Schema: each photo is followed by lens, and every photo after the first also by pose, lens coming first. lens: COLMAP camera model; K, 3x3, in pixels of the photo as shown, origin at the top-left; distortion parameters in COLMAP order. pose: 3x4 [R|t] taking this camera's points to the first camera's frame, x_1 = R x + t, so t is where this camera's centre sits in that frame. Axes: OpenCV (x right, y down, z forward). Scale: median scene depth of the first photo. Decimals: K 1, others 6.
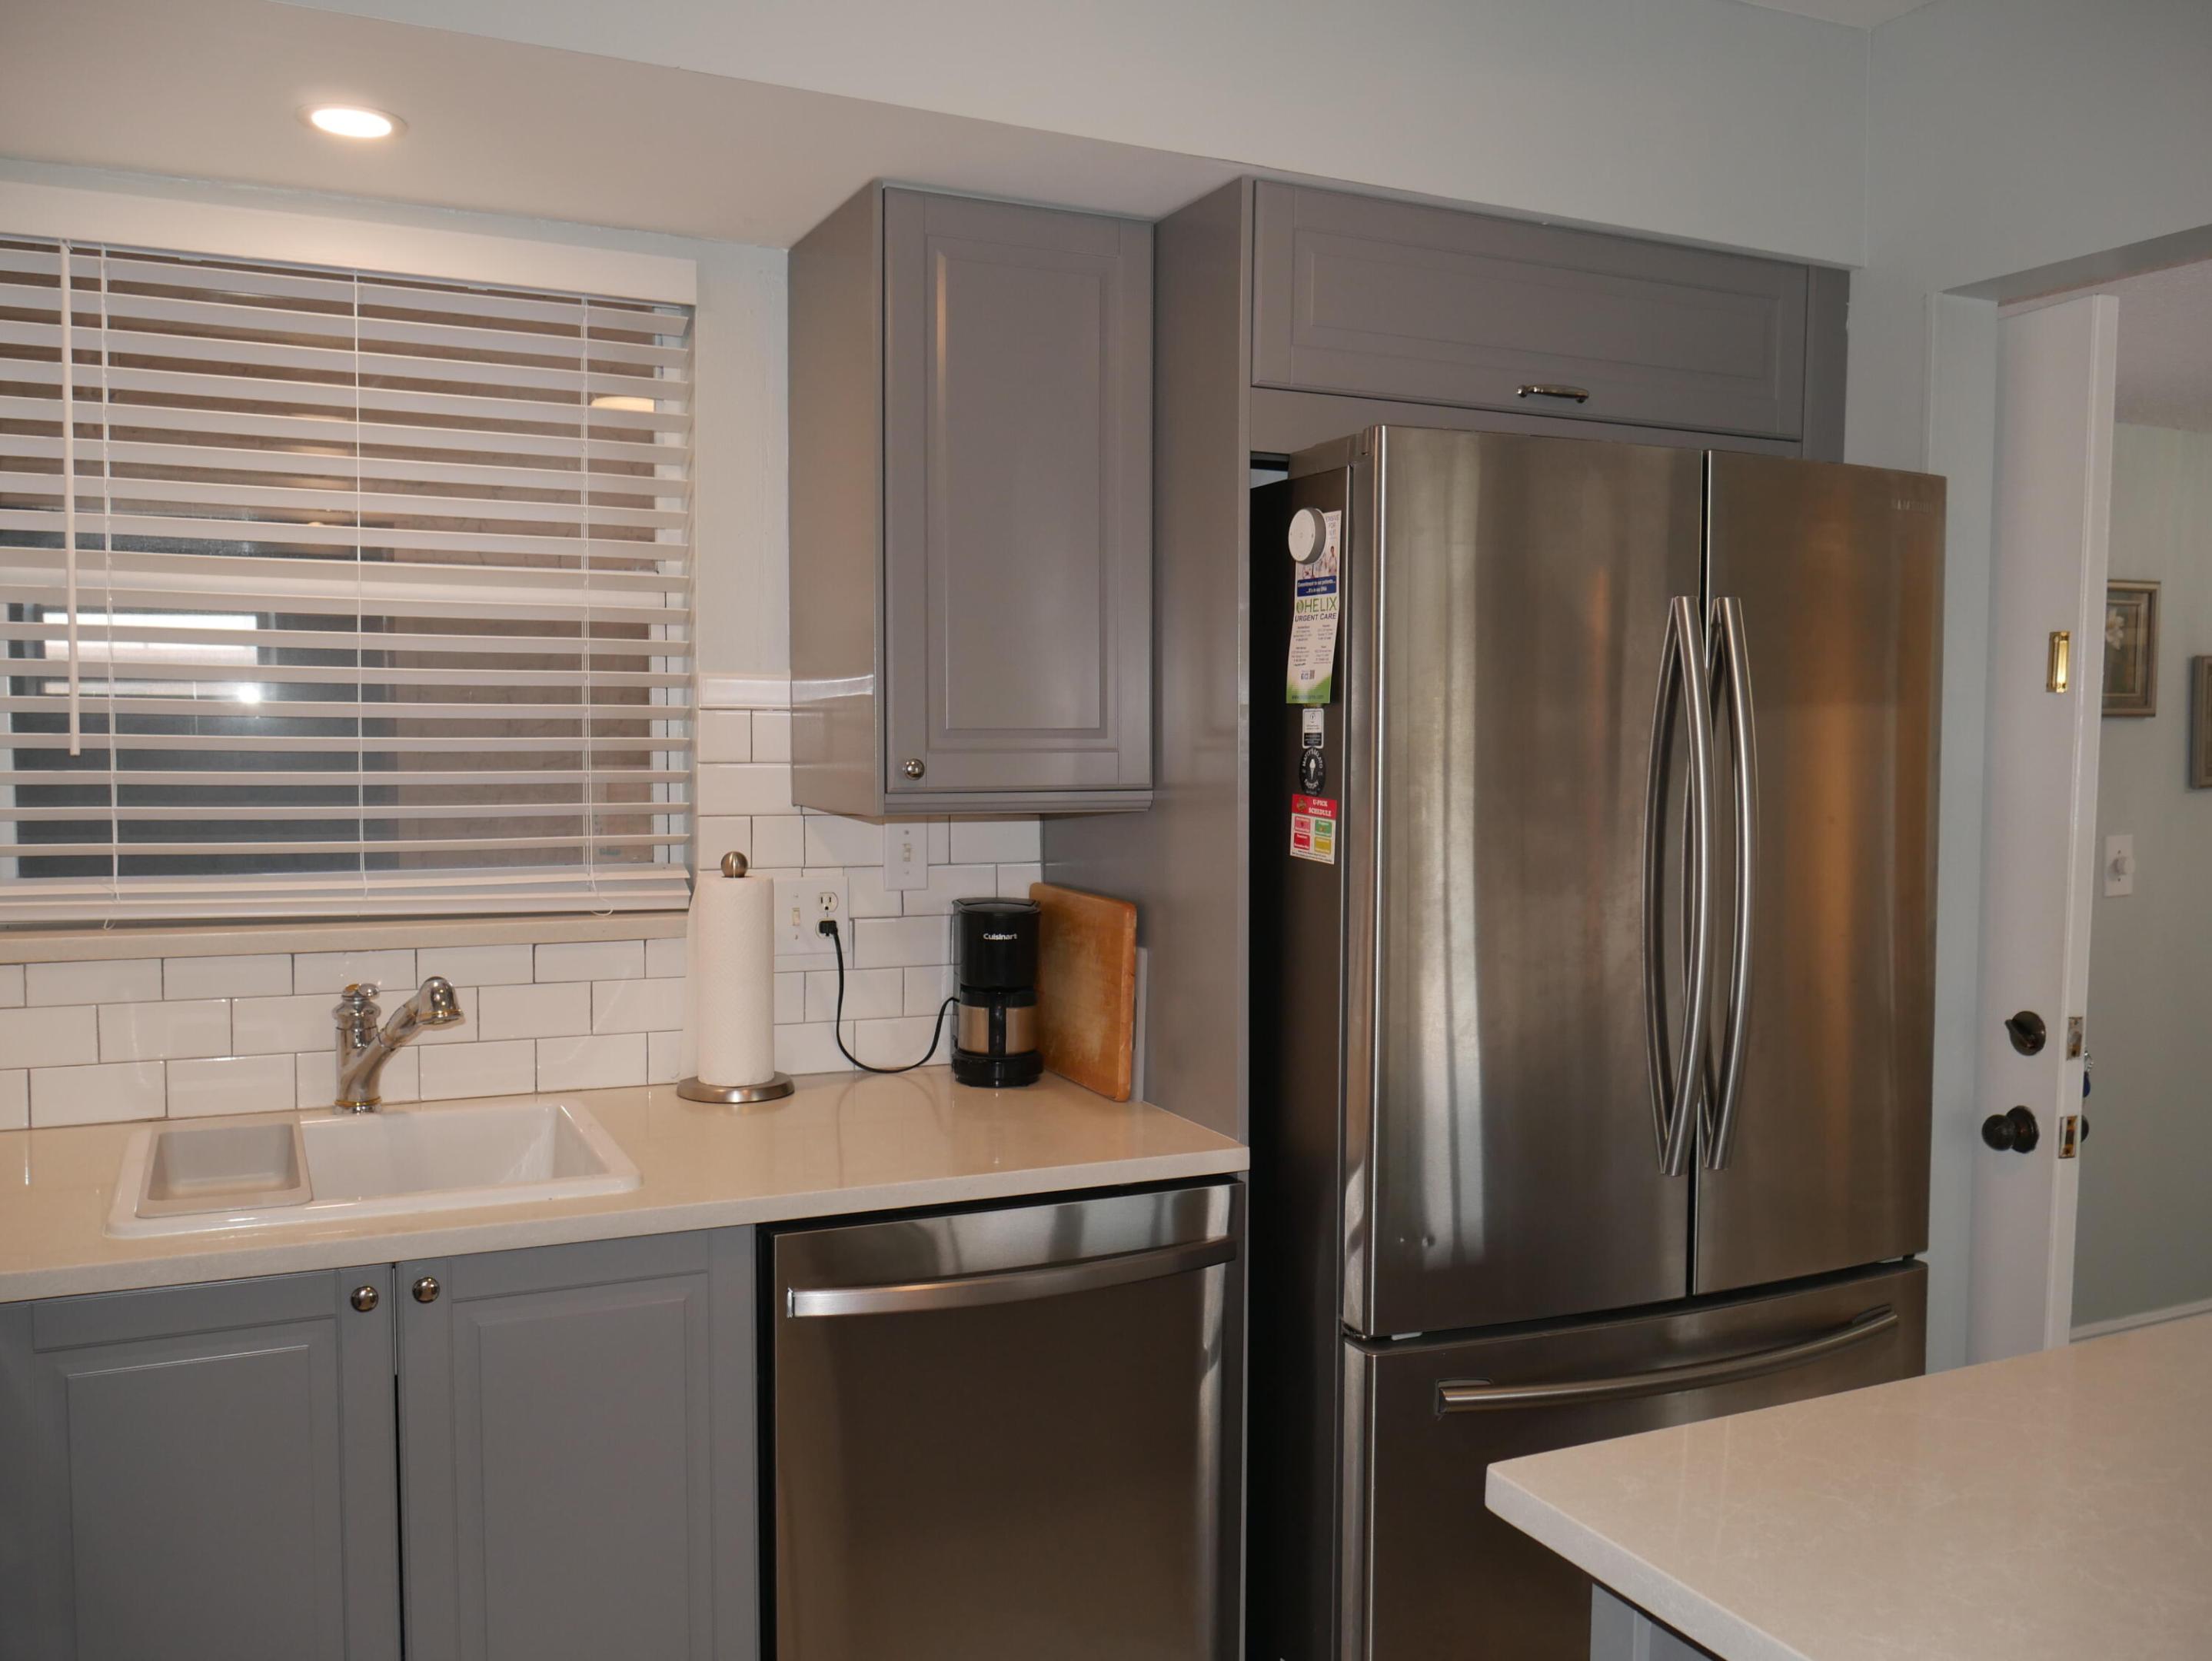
lens RADIAL K [[1812.7, 0, 1121.8], [0, 1812.7, 828.5], [0, 0, 1]] dist [-0.039789, 0.007084]
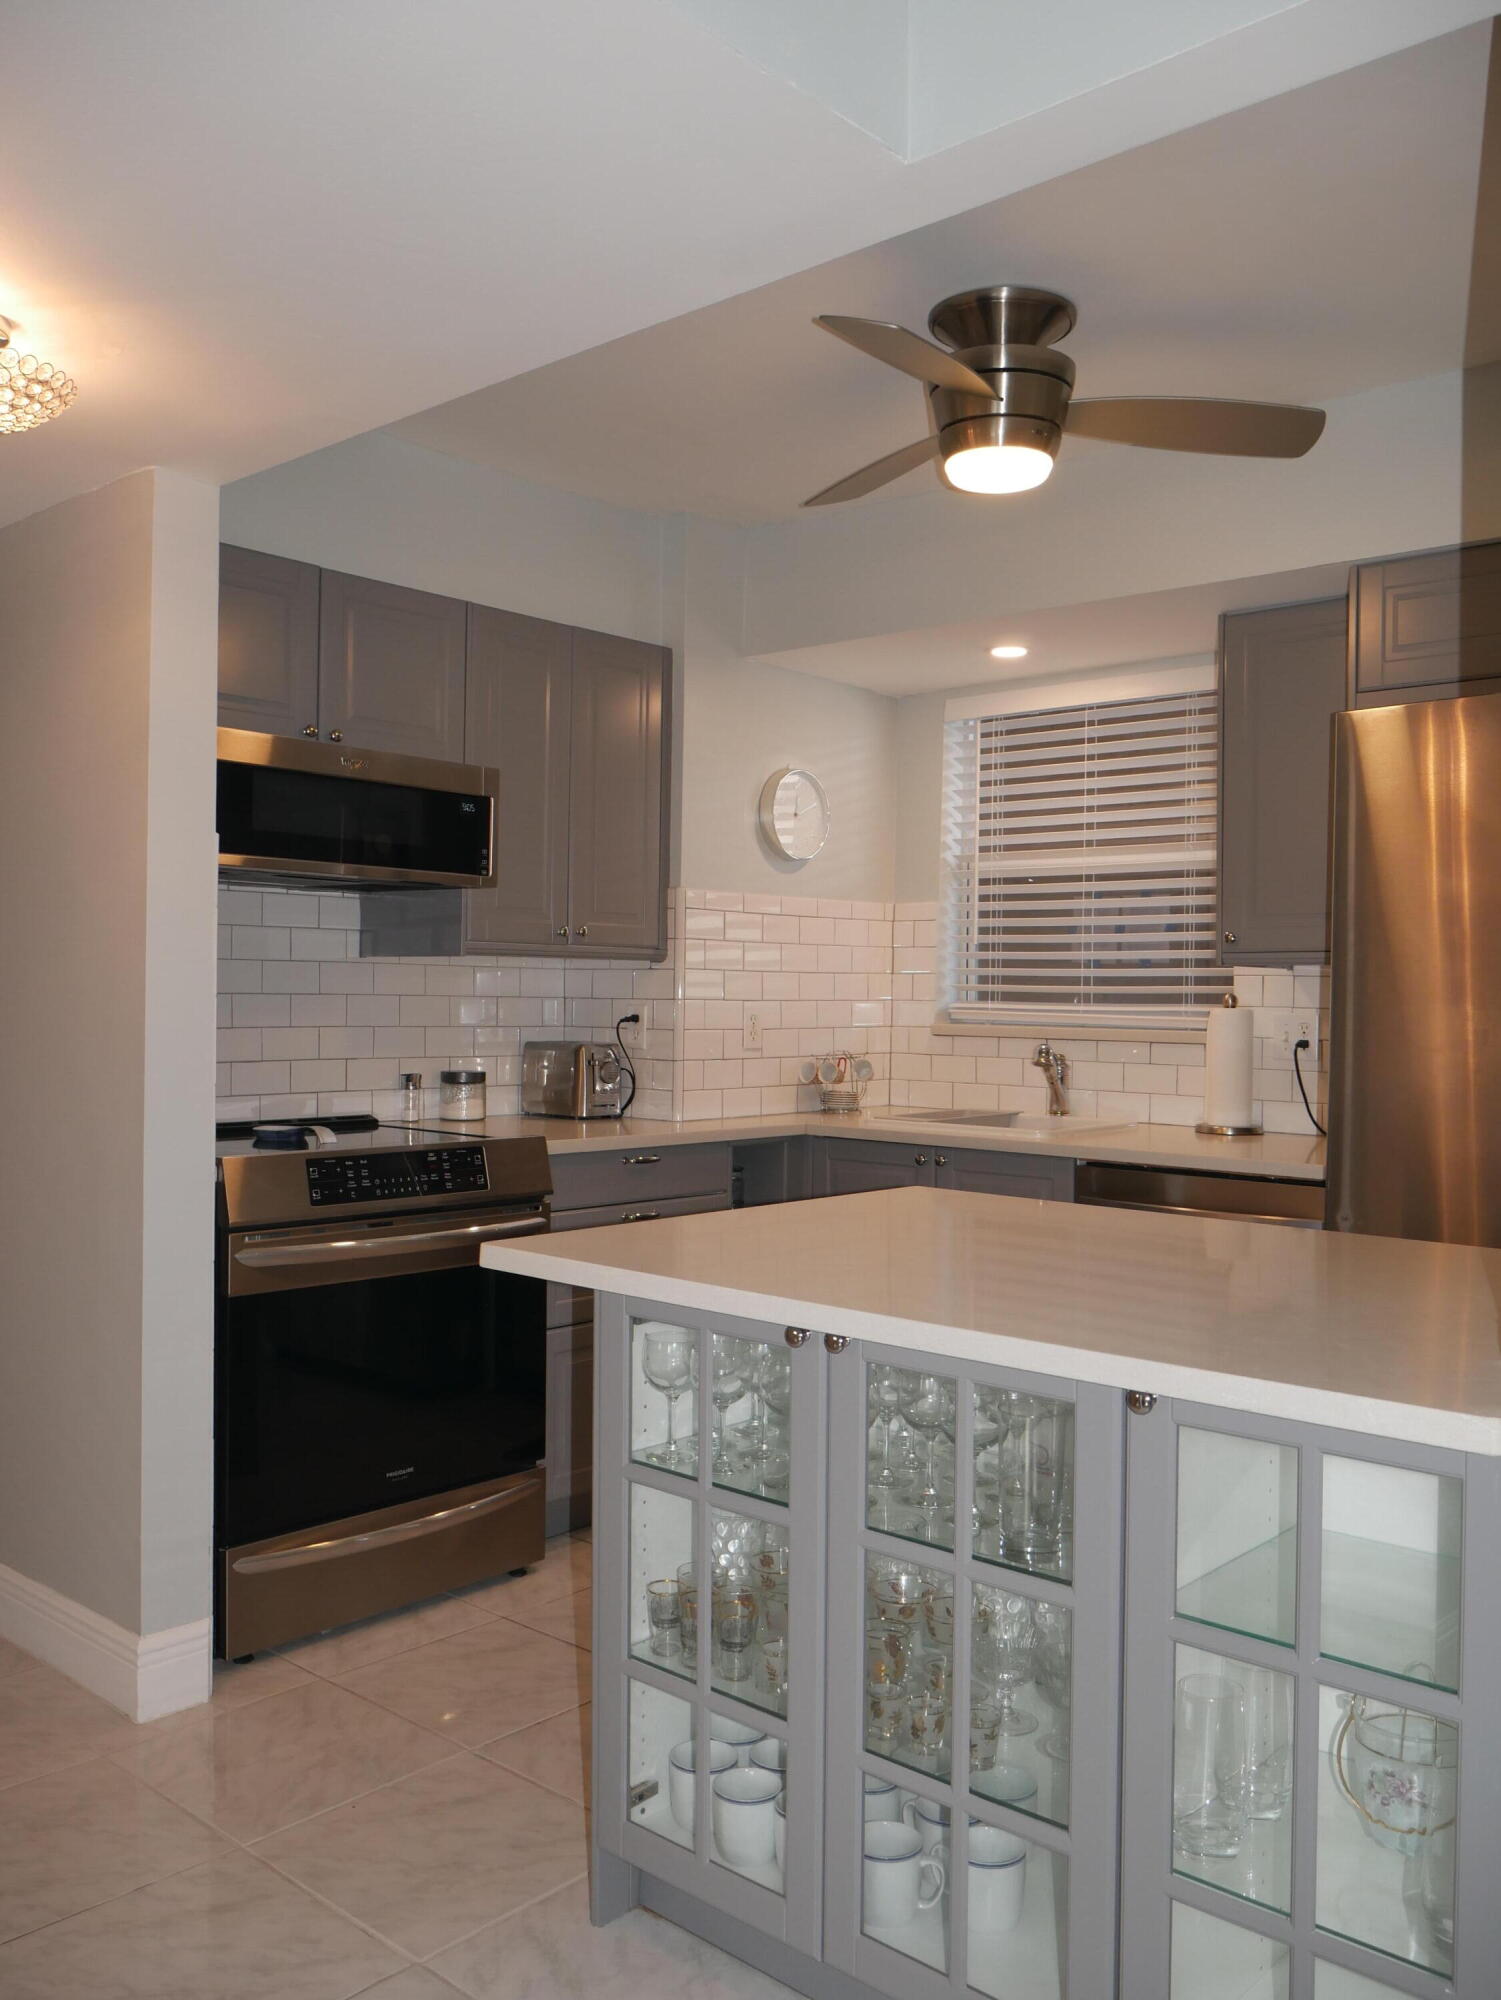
lens RADIAL K [[1638.8, 0, 751.9], [0, 1638.8, 999.3], [0, 0, 1]] dist [-0.039789, 0.007084]
pose [[0.378365, -0.003145, -0.925651, 1.096954], [-0.056796, 0.998031, -0.026607, 0.088644], [0.923912, 0.062641, 0.377442, -0.024722]]
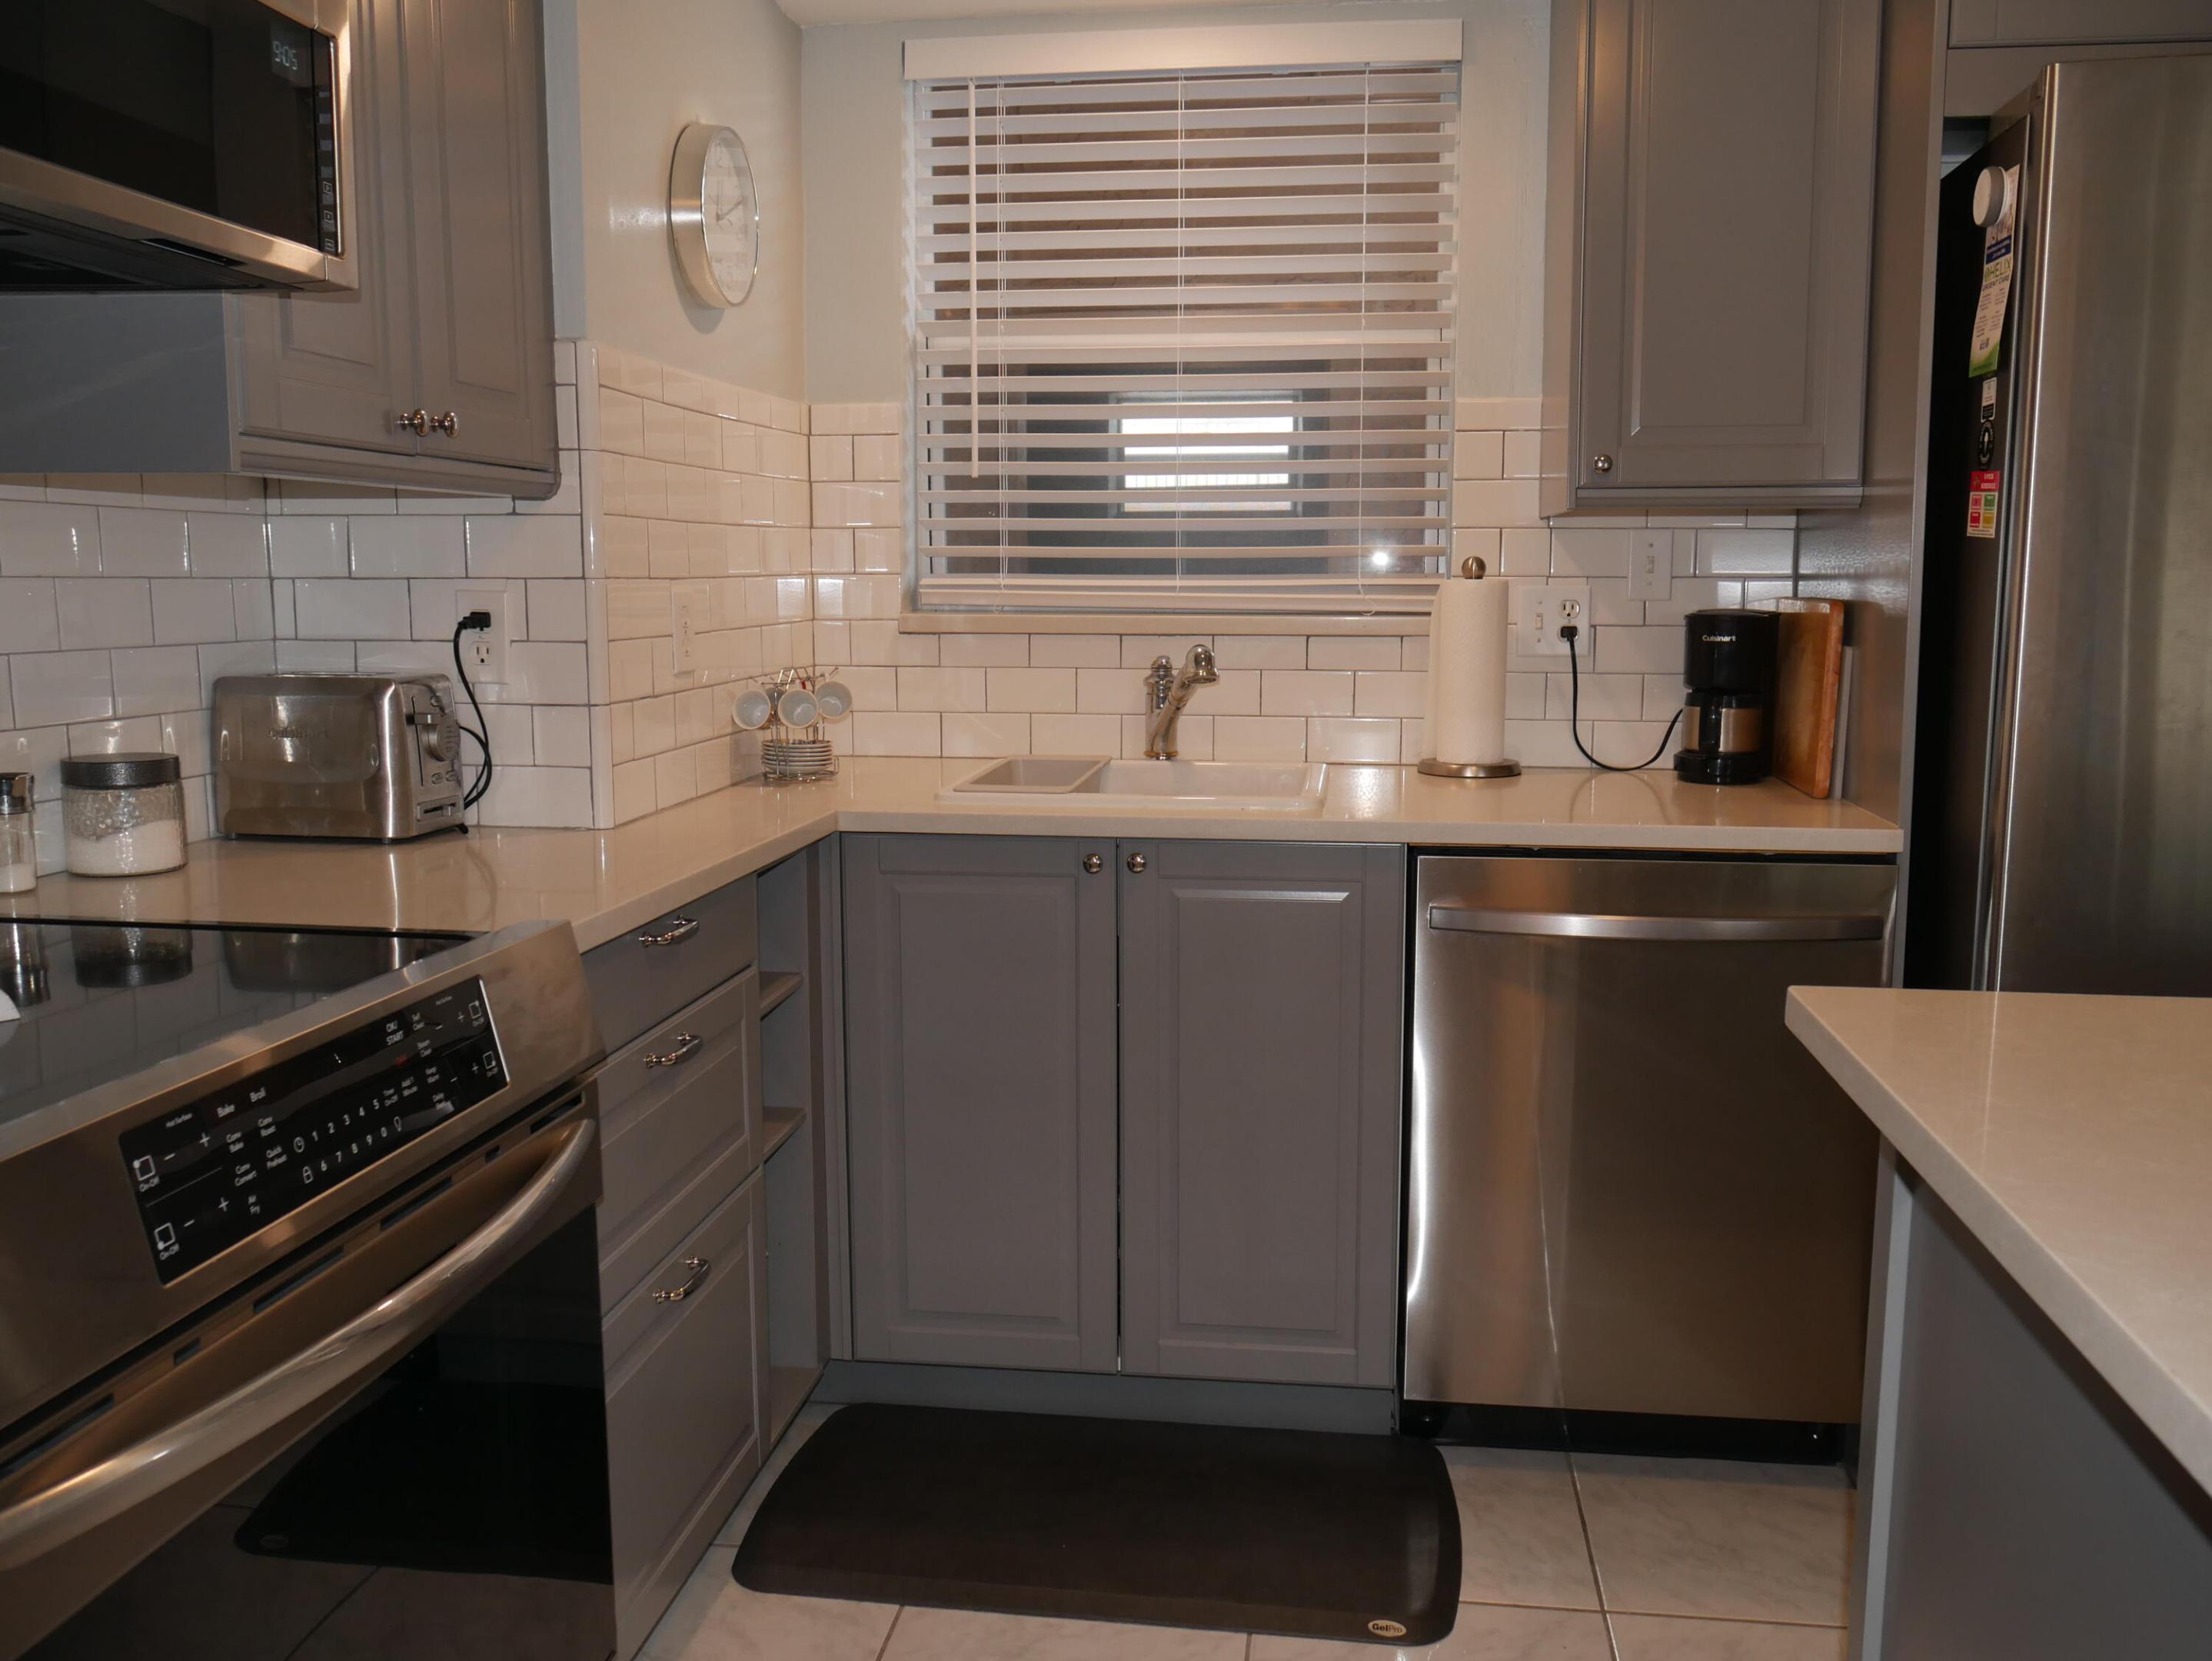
lens RADIAL K [[1812.7, 0, 1100.5], [0, 1812.7, 844.0], [0, 0, 1]] dist [-0.039789, 0.007084]
pose [[0.829137, 0.072446, -0.554332, 0.232251], [-0.020684, 0.994864, 0.099081, 0.085586], [0.558663, -0.070686, 0.826377, -0.067373]]
